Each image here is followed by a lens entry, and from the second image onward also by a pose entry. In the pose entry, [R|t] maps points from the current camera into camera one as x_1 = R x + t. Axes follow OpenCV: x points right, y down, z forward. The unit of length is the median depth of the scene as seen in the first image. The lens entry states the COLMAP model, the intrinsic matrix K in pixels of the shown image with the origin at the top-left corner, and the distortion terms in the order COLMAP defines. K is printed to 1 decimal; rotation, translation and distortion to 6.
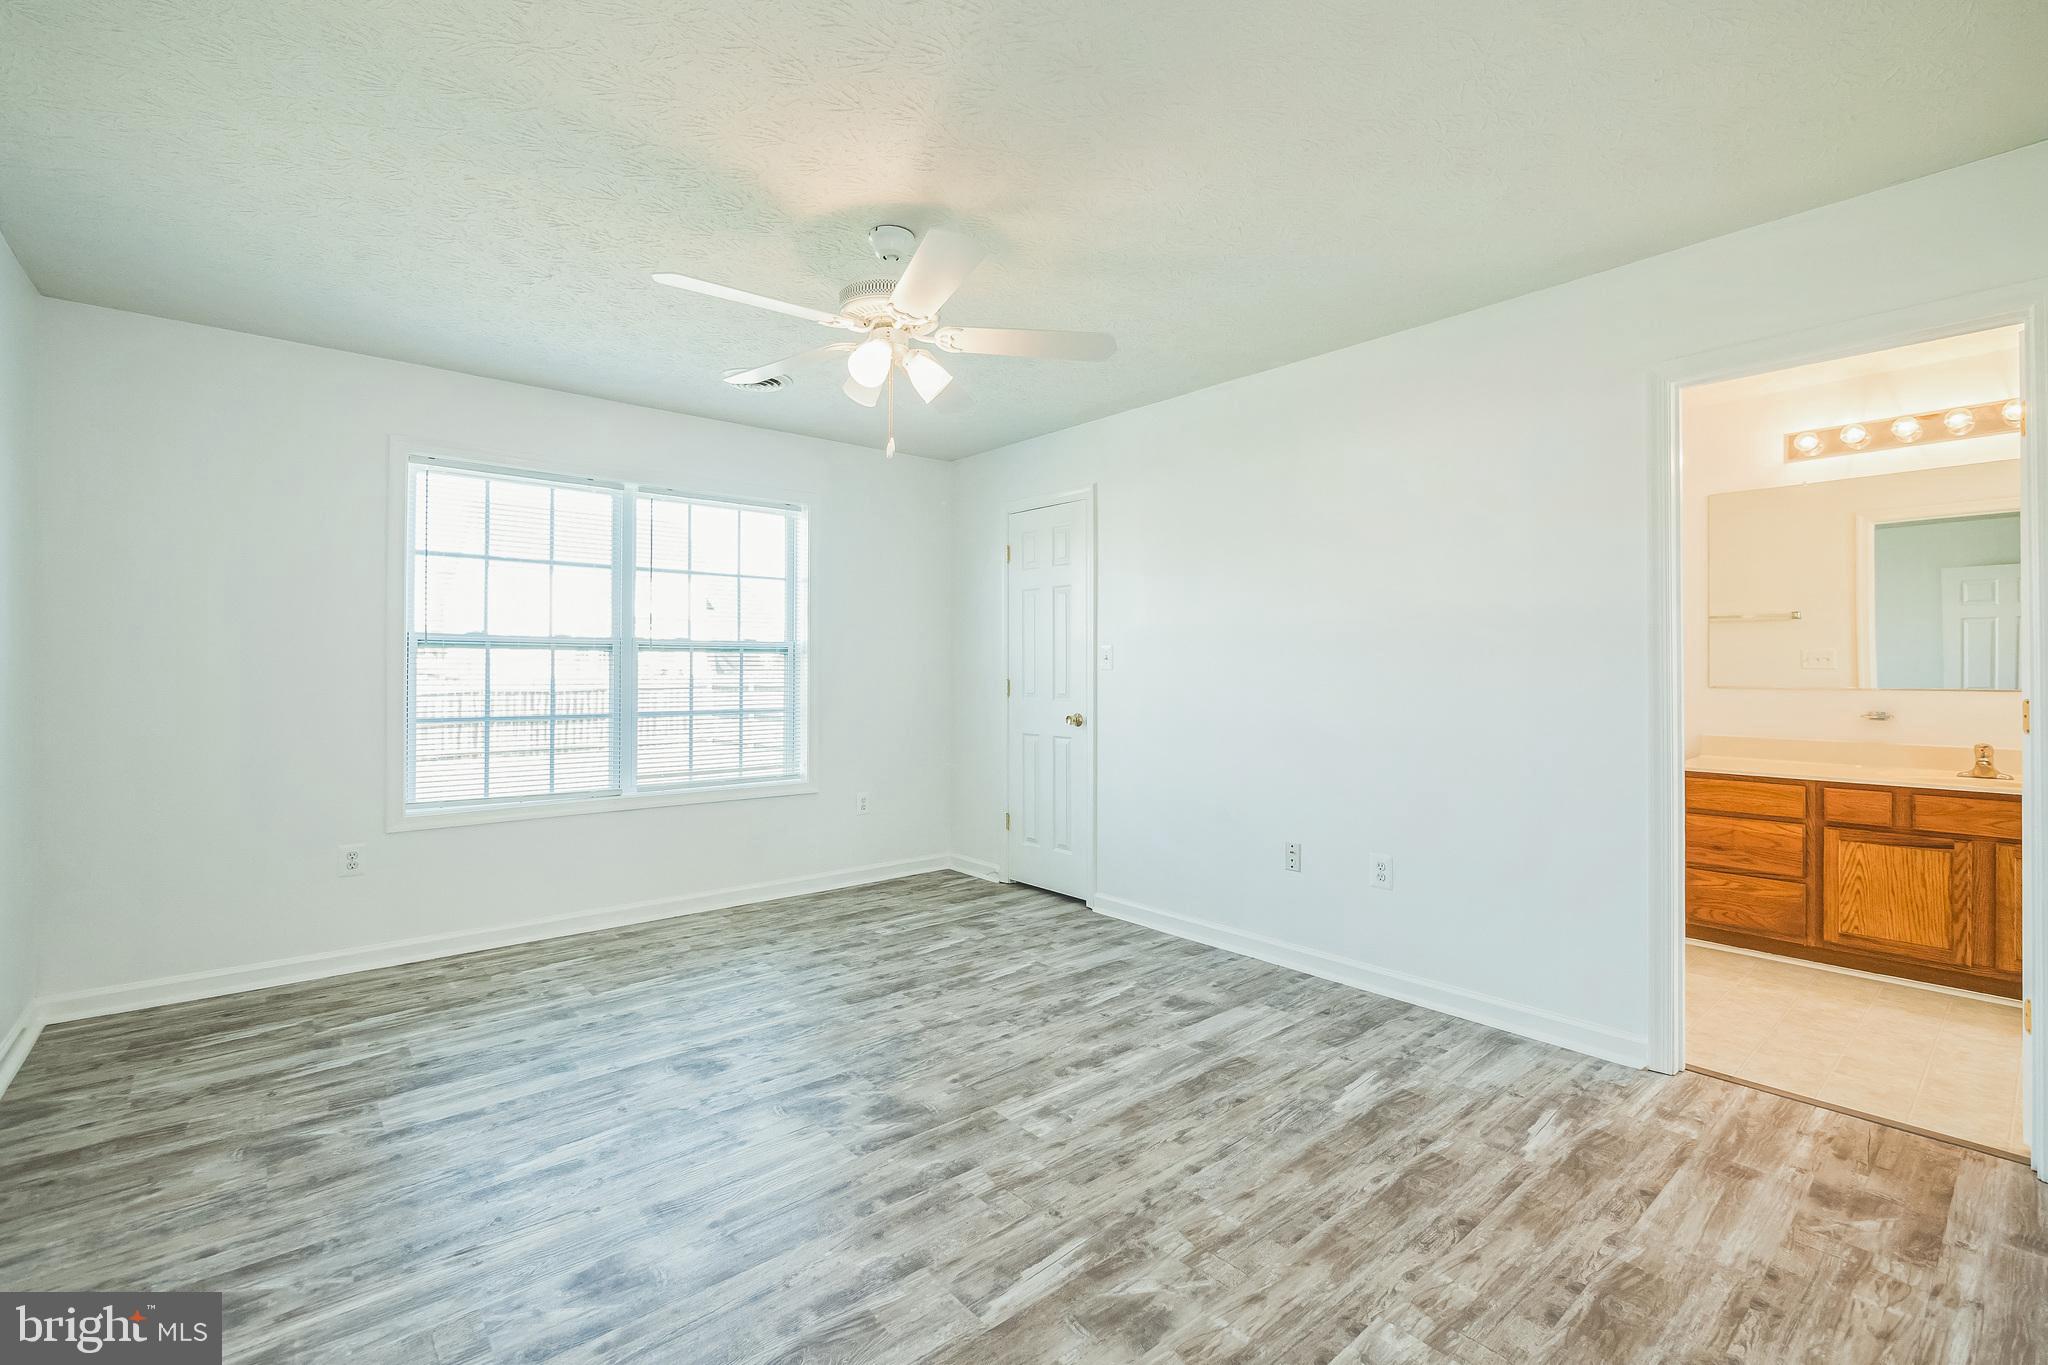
lens RADIAL K [[890.6, 0, 1026.2], [0, 890.6, 667.3], [0, 0, 1]] dist [-0.007260, 0.001057]
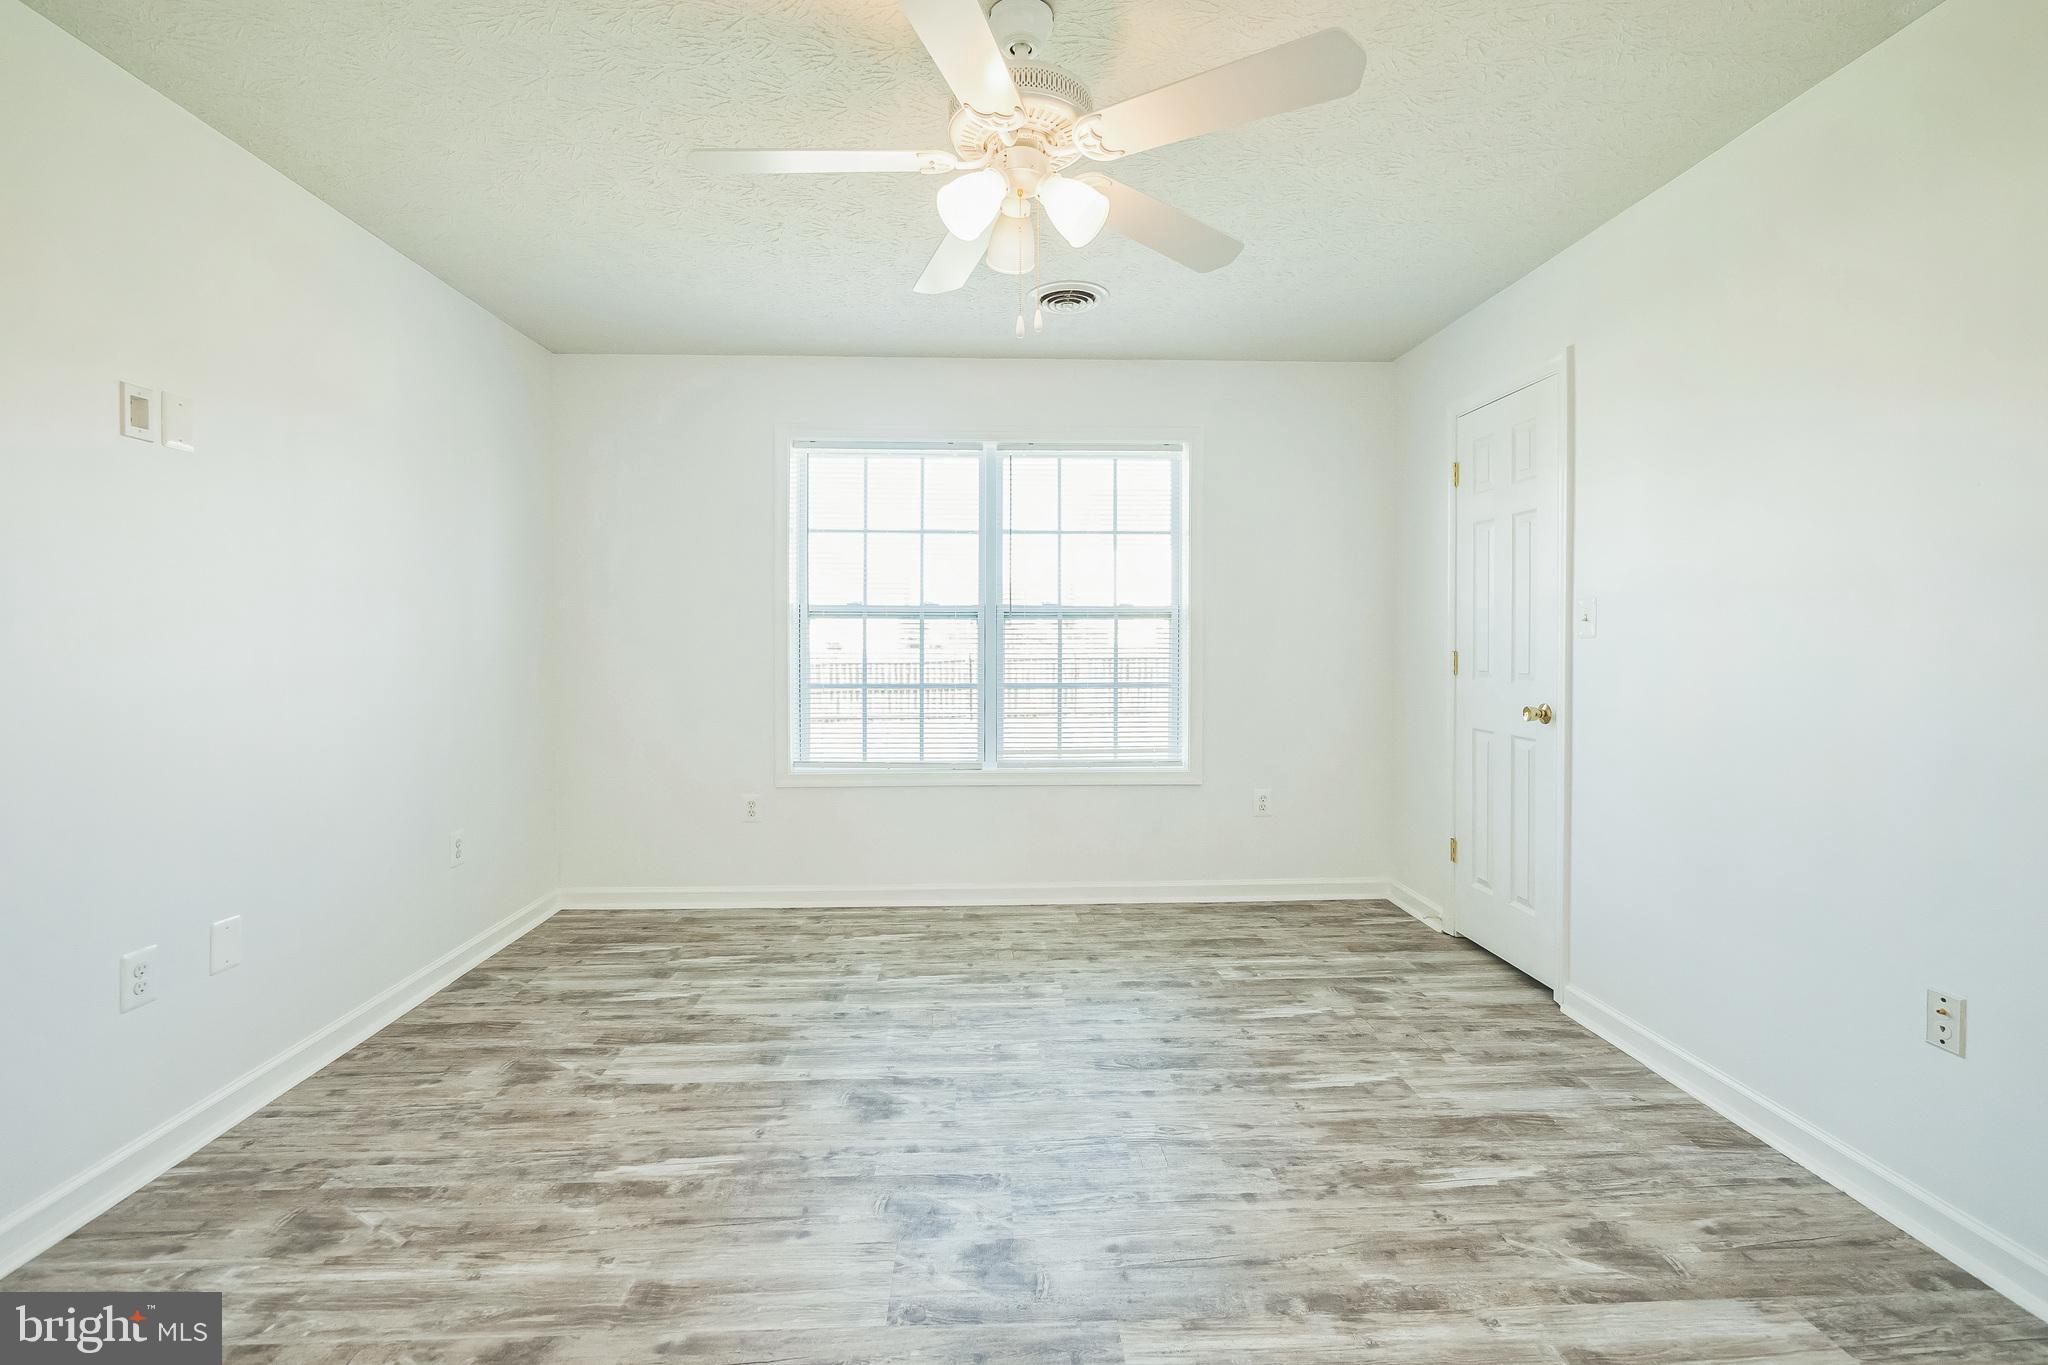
lens RADIAL K [[892.5, 0, 1020.1], [0, 892.5, 649.0], [0, 0, 1]] dist [-0.007222, 0.000945]
pose [[0.787385, 0.004997, -0.616441, 0.224890], [0.004181, 0.999901, 0.013446, 0.001578], [0.616447, -0.013164, 0.787286, 0.351233]]
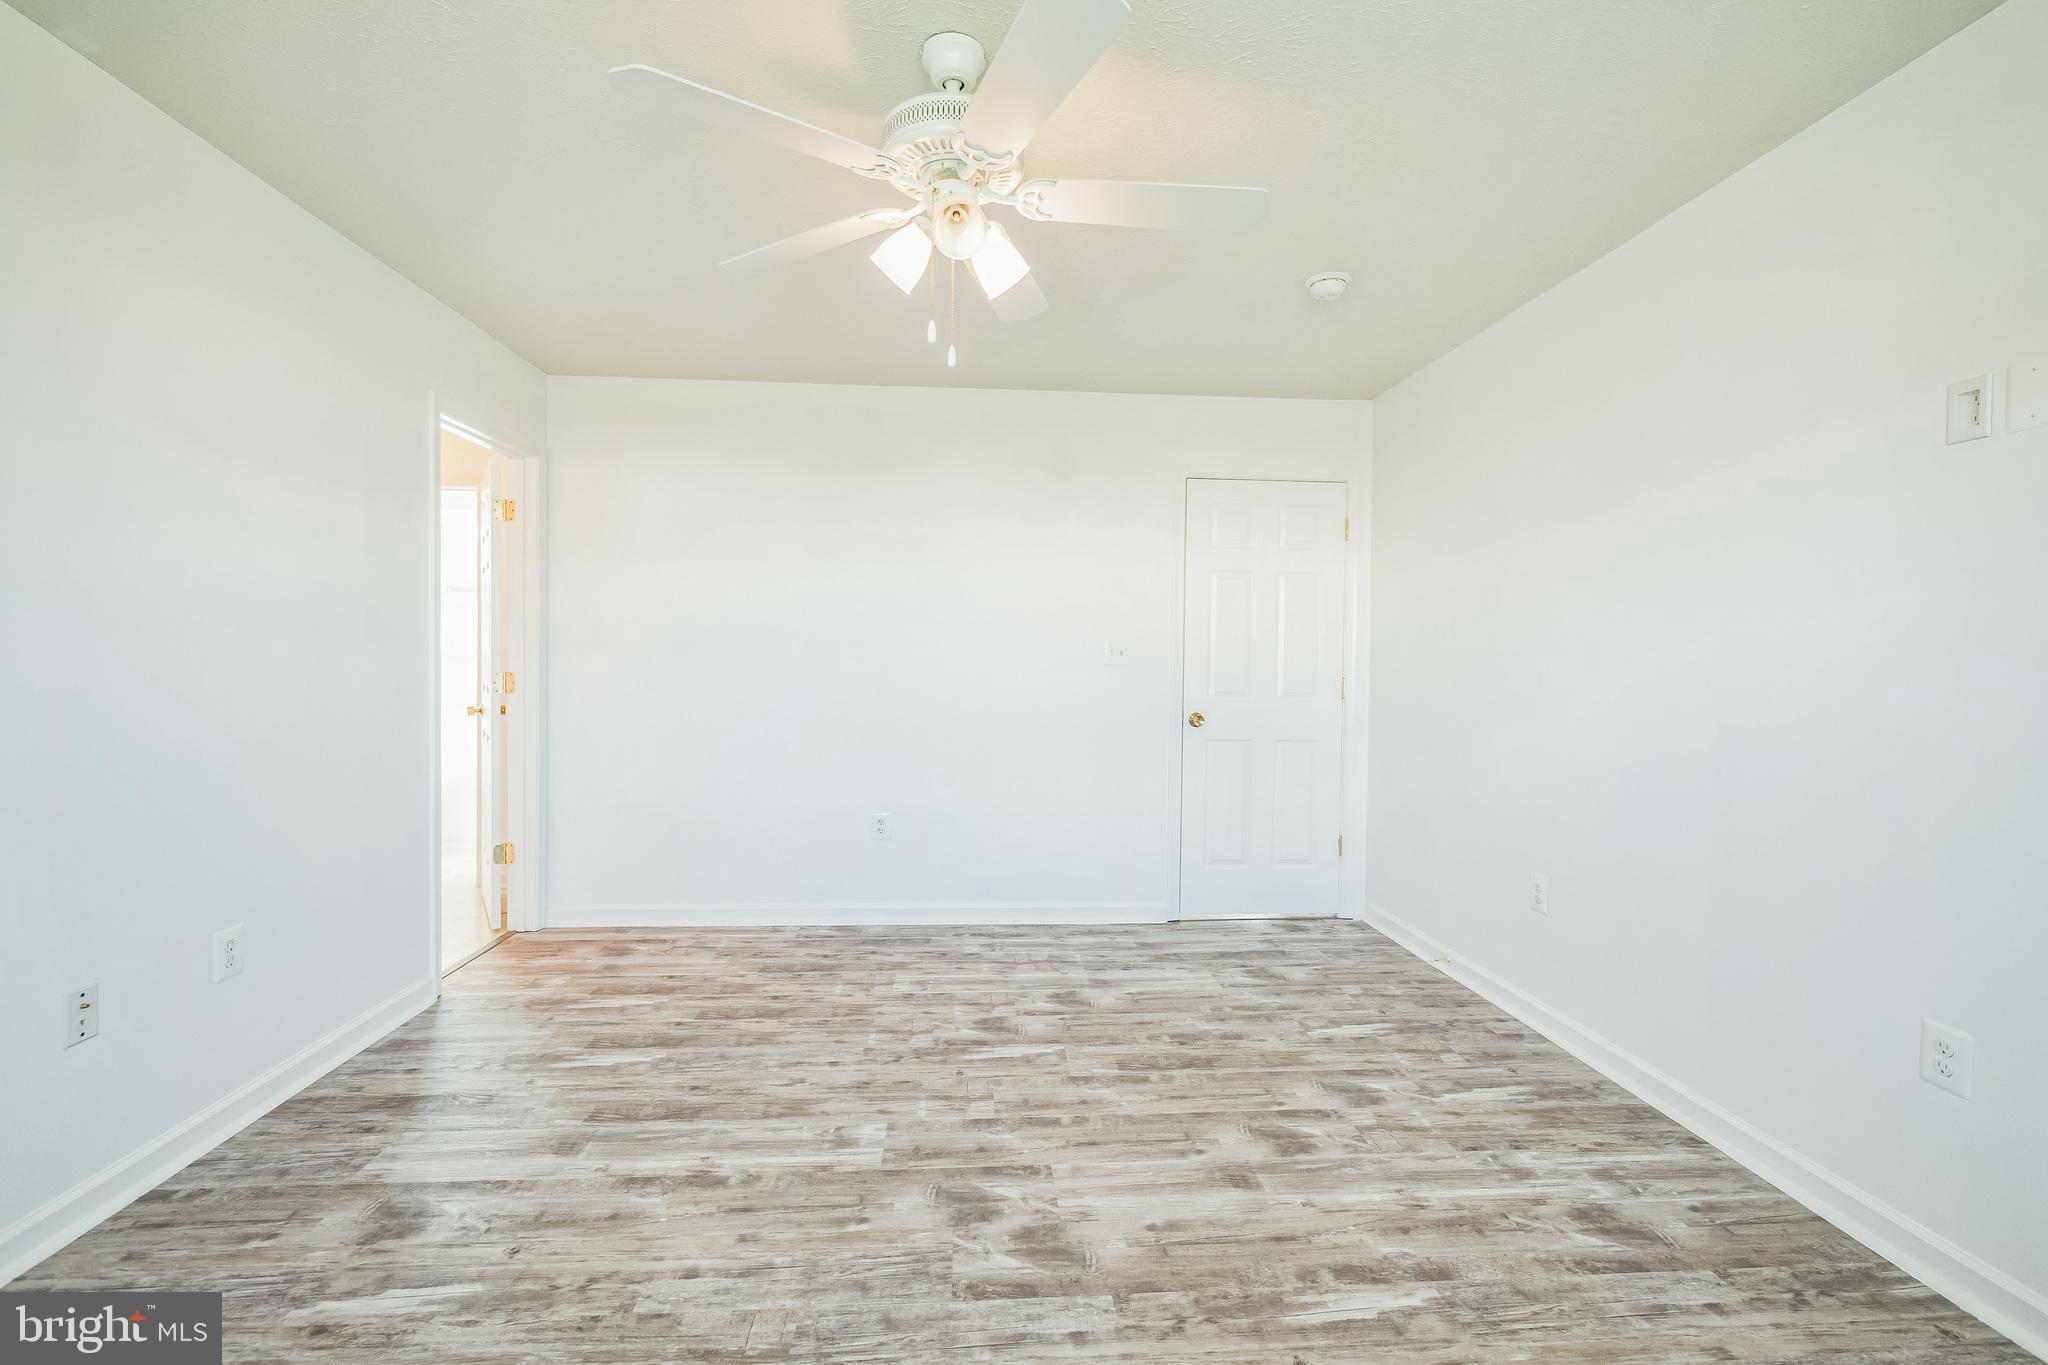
lens RADIAL K [[879.8, 0, 1026.6], [0, 879.8, 674.8], [0, 0, 1]] dist [-0.006590, 0.000756]
pose [[-0.805271, -0.020301, 0.592559, -0.496014], [-0.012708, 0.999775, 0.016982, -0.000350], [-0.592770, 0.006145, -0.805348, 1.219050]]
